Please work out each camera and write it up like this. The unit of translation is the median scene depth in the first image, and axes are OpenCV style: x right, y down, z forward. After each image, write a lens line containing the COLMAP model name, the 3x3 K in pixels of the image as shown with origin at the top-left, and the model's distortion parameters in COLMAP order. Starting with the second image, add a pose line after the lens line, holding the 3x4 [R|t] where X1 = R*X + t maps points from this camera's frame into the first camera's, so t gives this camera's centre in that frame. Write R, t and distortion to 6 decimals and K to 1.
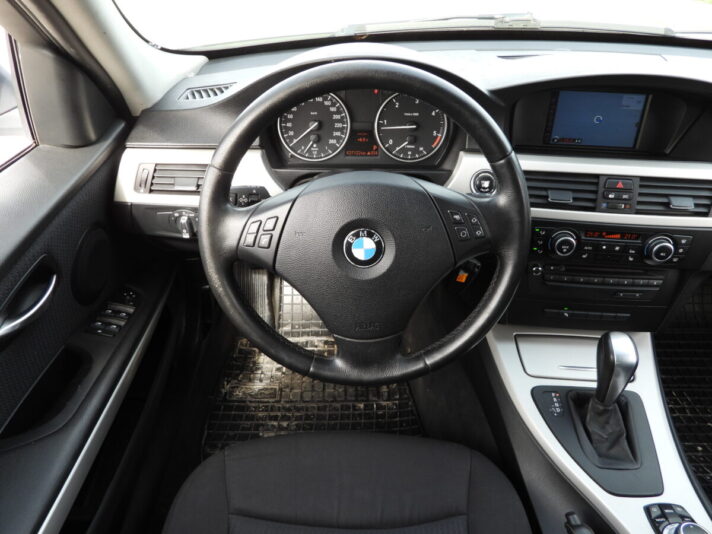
lens RADIAL K [[496.1, 0, 358.6], [0, 496.1, 269.0], [0, 0, 1]] dist [-0.005389, 0.009270]
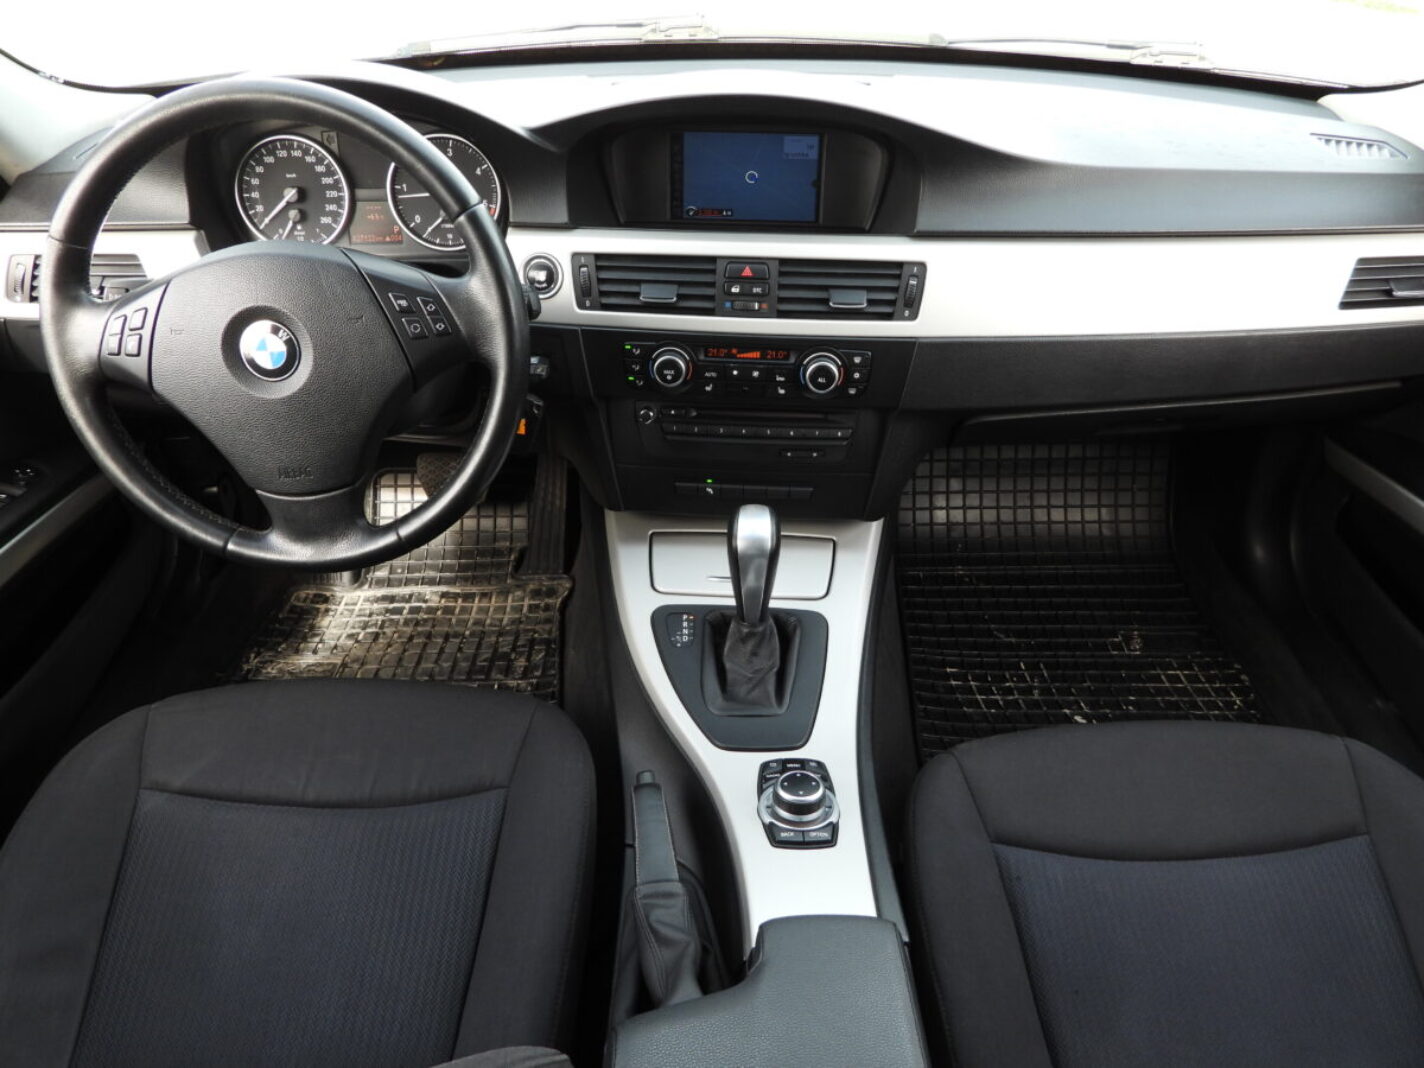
lens RADIAL K [[992.2, 0, 706.5], [0, 992.2, 532.7], [0, 0, 1]] dist [-0.005389, 0.009270]
pose [[0.999542, -0.014270, -0.026684, 0.471881], [0.013767, 0.999726, -0.018927, 0.177449], [0.026947, 0.018551, 0.999465, -0.254702]]
